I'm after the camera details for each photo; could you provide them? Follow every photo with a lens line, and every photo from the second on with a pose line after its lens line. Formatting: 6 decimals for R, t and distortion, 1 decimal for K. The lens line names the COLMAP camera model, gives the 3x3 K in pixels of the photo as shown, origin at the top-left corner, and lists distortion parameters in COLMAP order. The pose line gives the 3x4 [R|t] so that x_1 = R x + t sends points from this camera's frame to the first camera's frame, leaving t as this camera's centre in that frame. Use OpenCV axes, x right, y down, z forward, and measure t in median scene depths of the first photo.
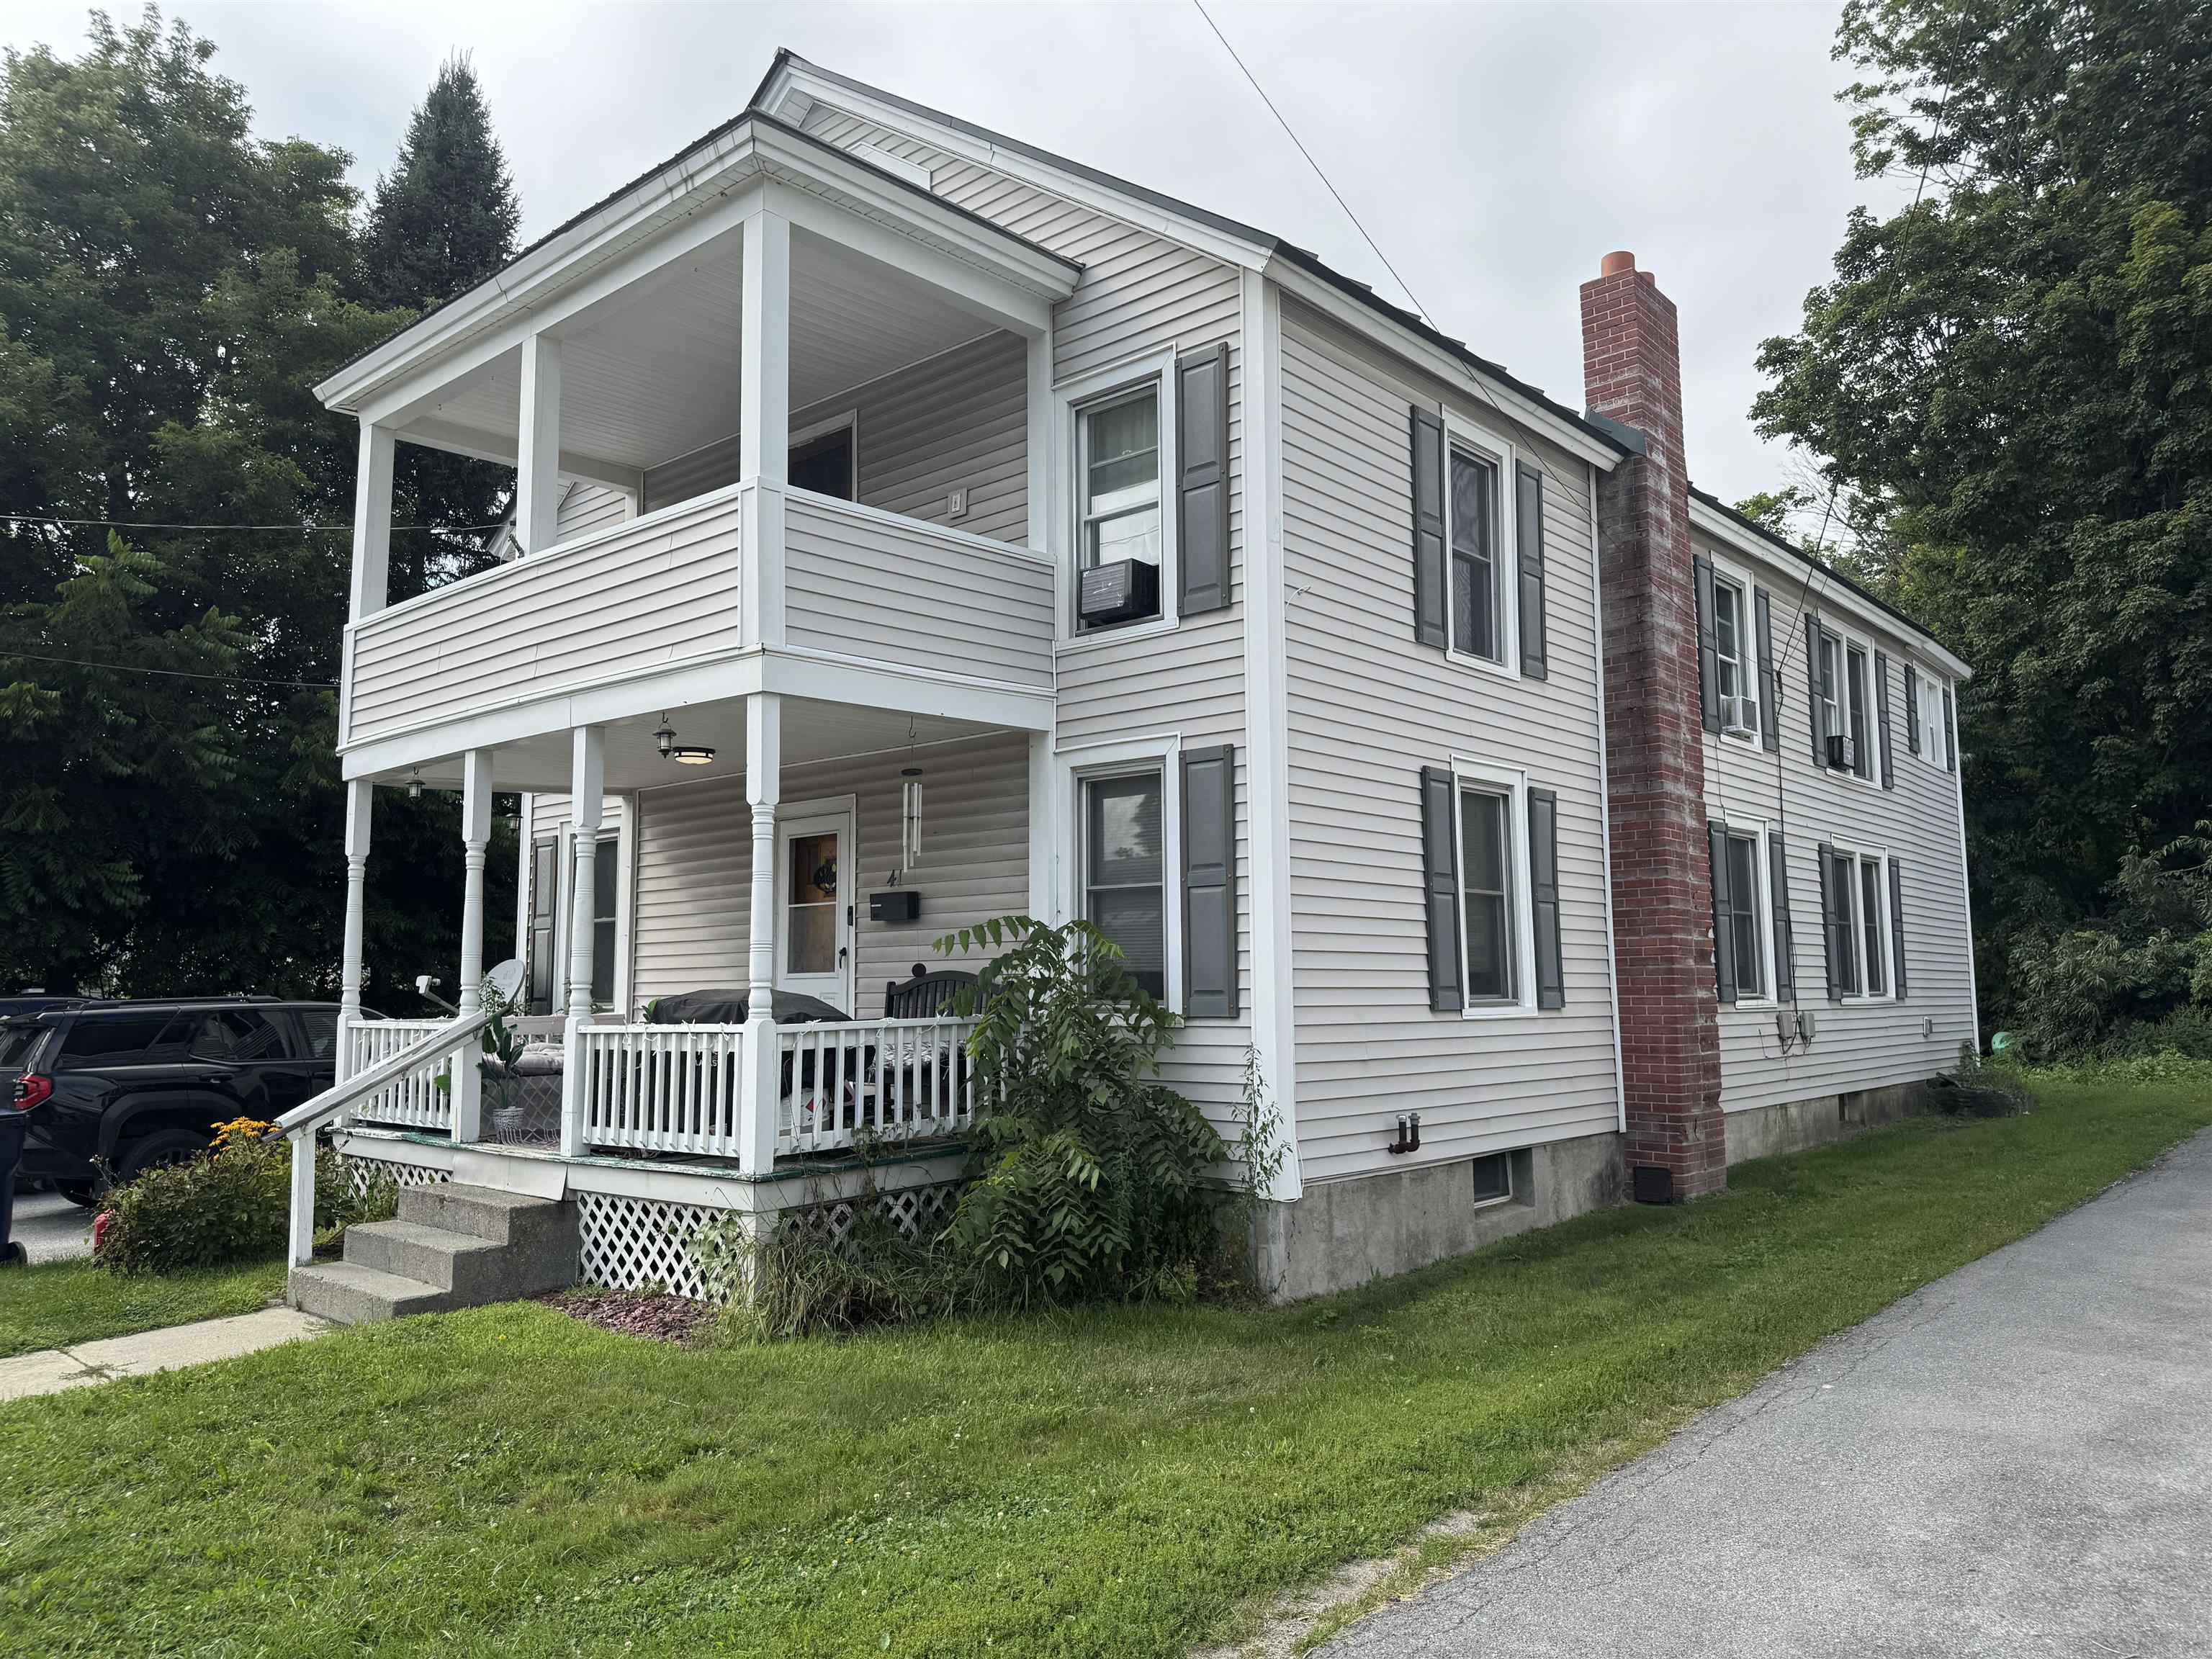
lens RADIAL K [[1561.5, 0, 1110.2], [0, 1561.5, 818.6], [0, 0, 1]] dist [0.036257, -0.000434]
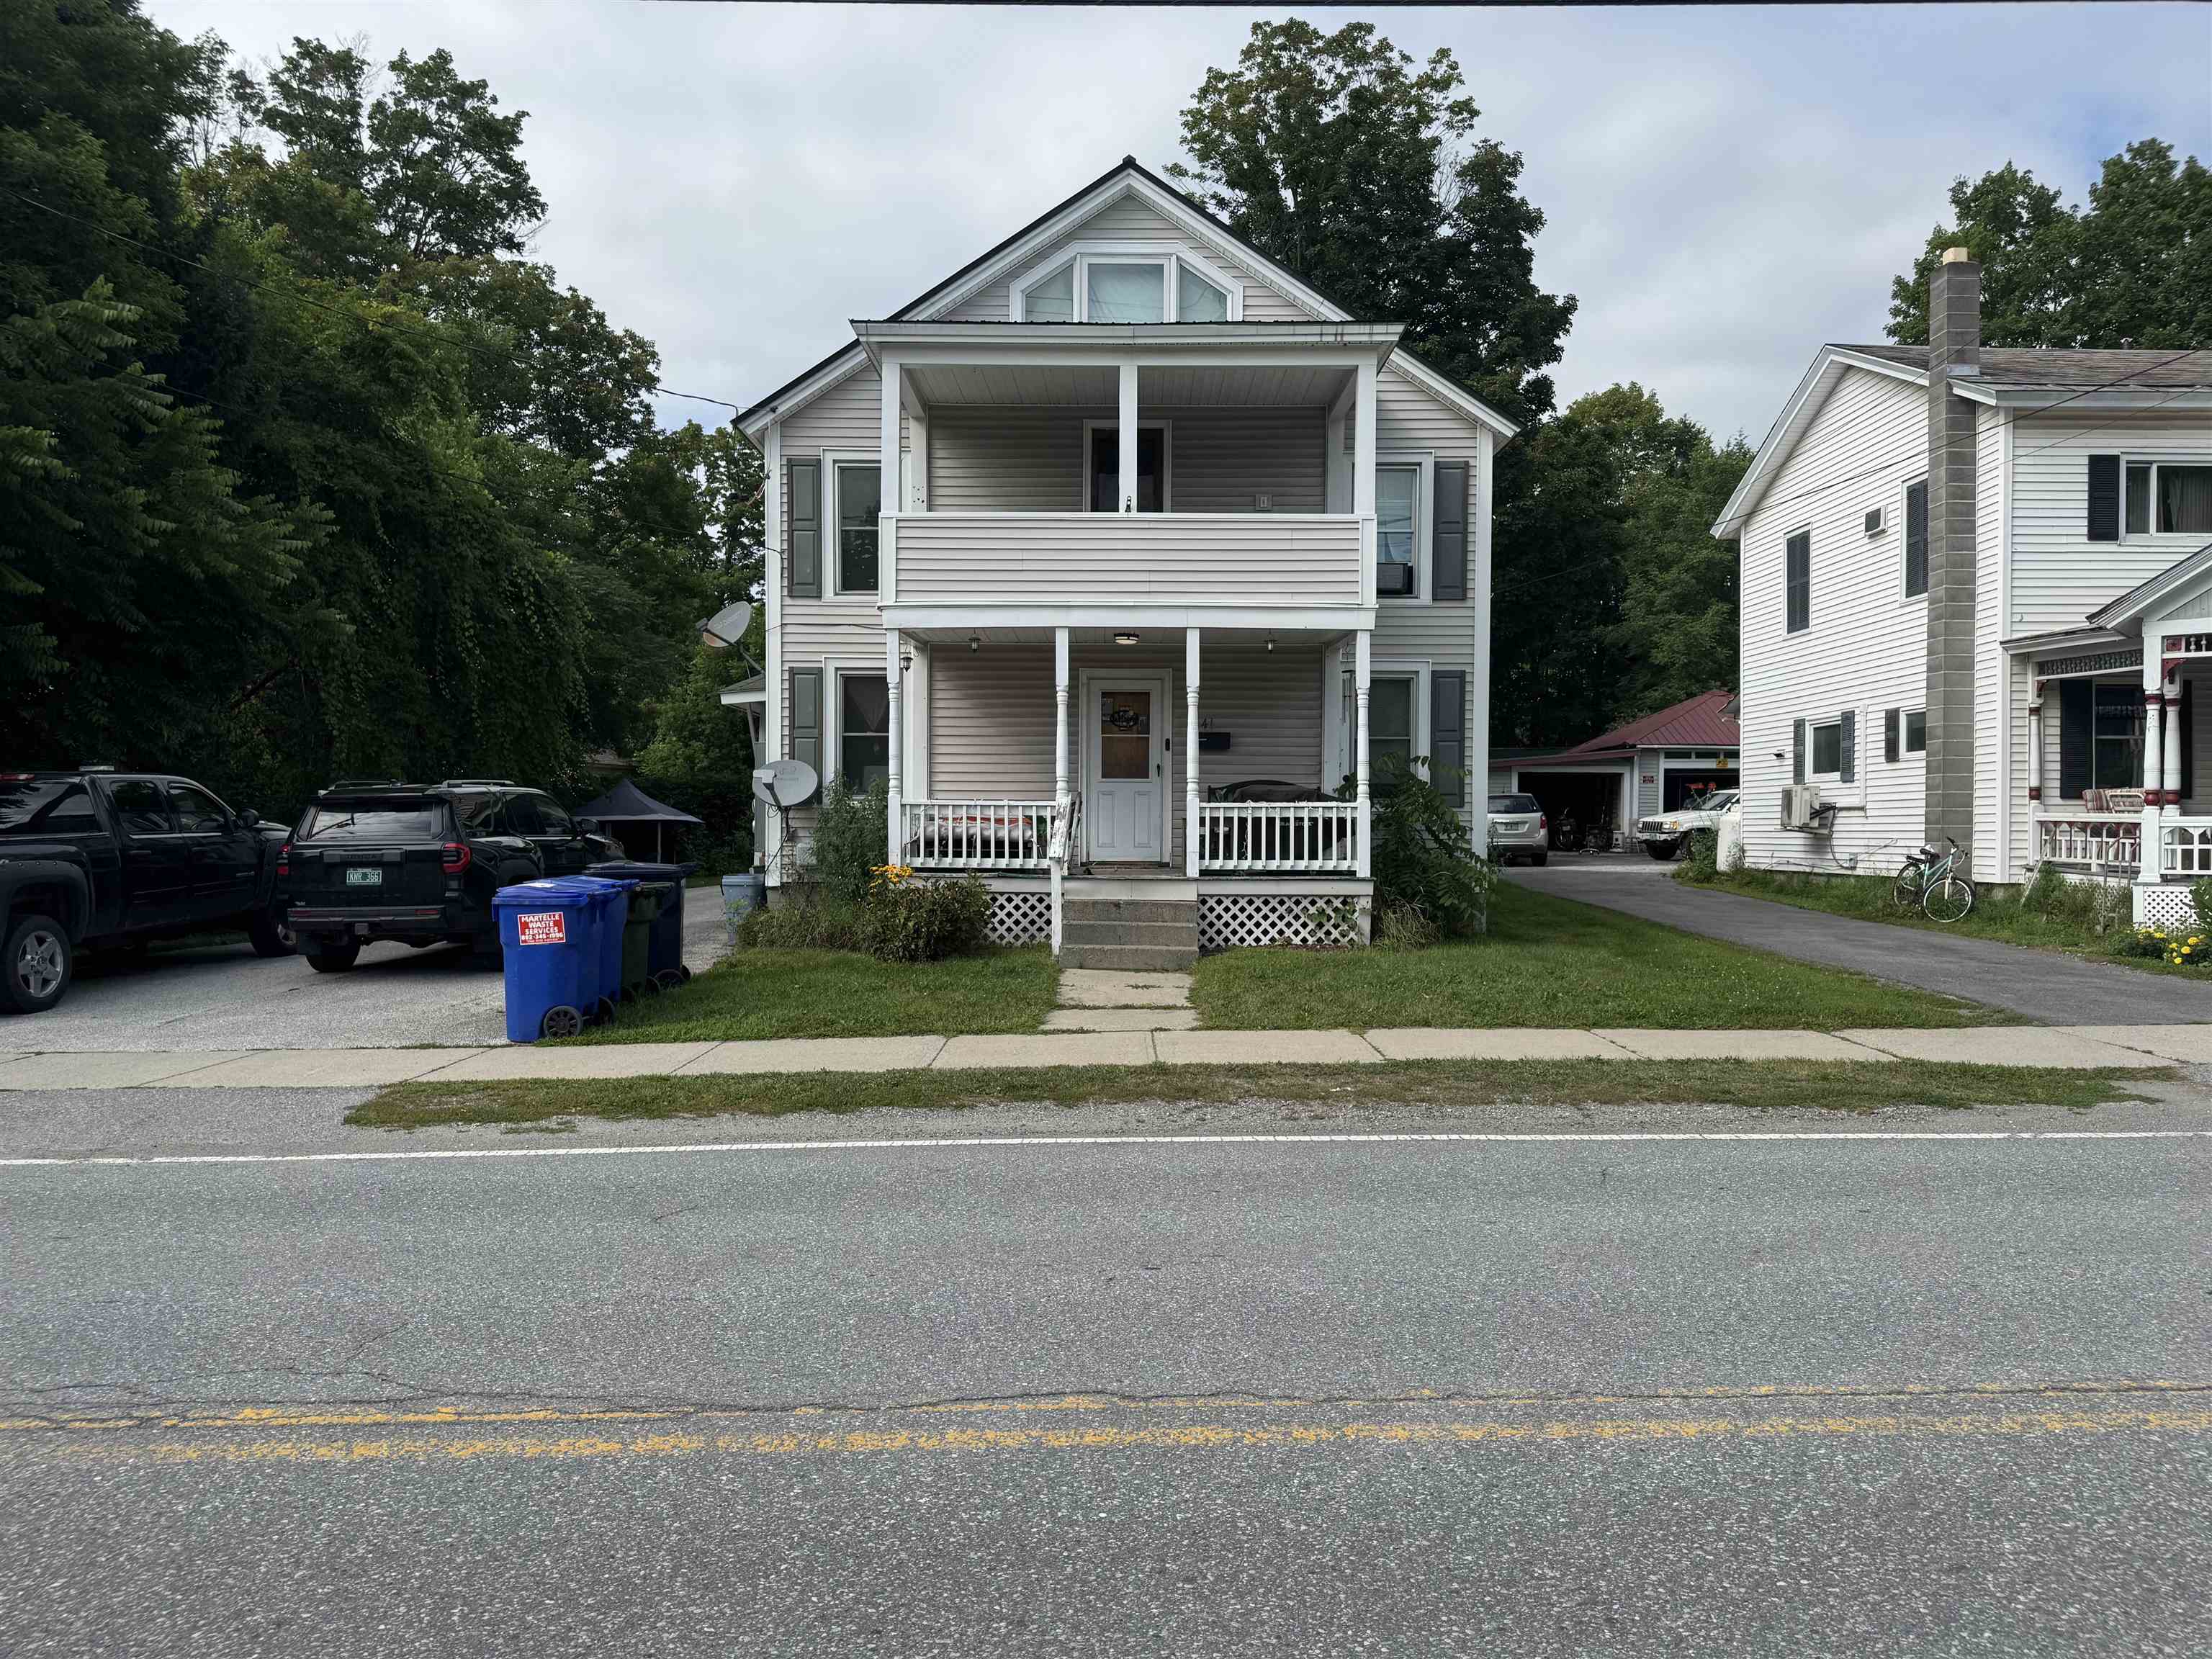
lens RADIAL K [[1561.5, 0, 1104.4], [0, 1561.5, 832.0], [0, 0, 1]] dist [0.036257, -0.000434]
pose [[0.765204, 0.010876, 0.643697, -1.282757], [-0.082763, 0.993223, 0.081604, 0.026620], [-0.638446, -0.115718, 0.760918, -0.204079]]
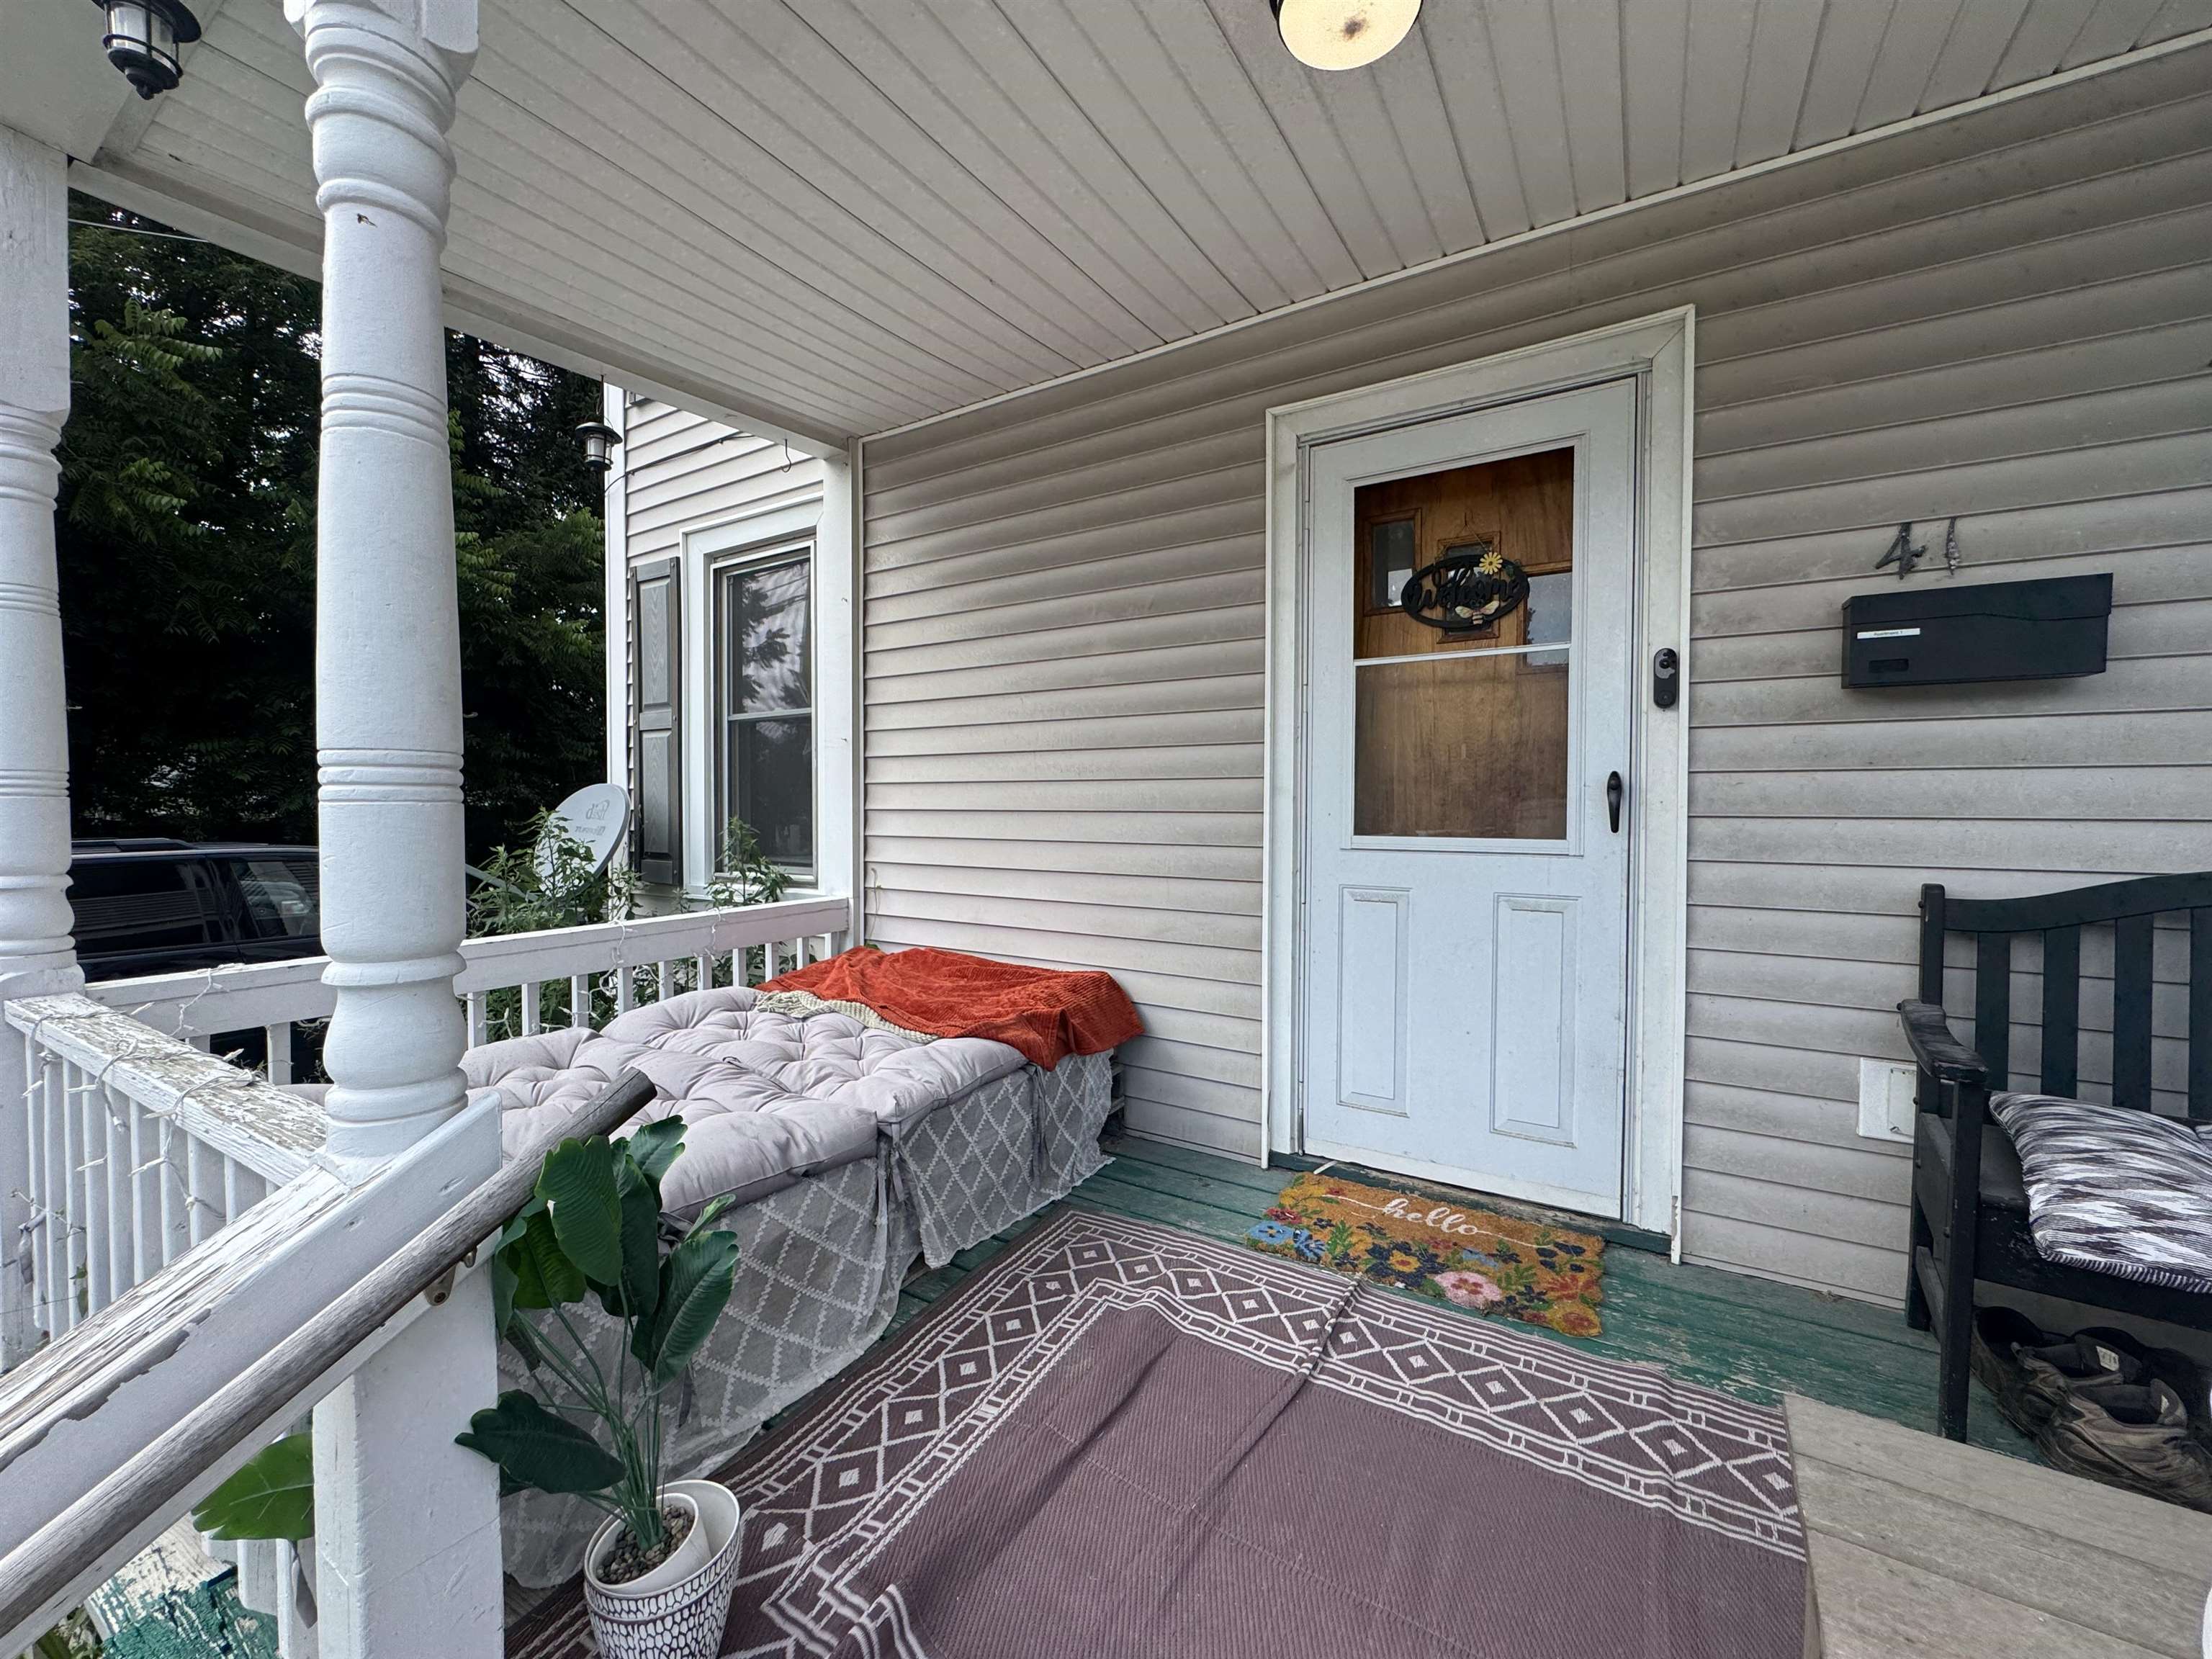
lens RADIAL K [[887.7, 0, 1100.6], [0, 887.7, 826.4], [0, 0, 1]] dist [-0.004137, 0.000088]
pose [[0.988548, 0.005537, 0.150802, -0.322200], [-0.026663, 0.990013, 0.138431, 0.072195], [-0.148530, -0.140866, 0.978824, 0.843540]]
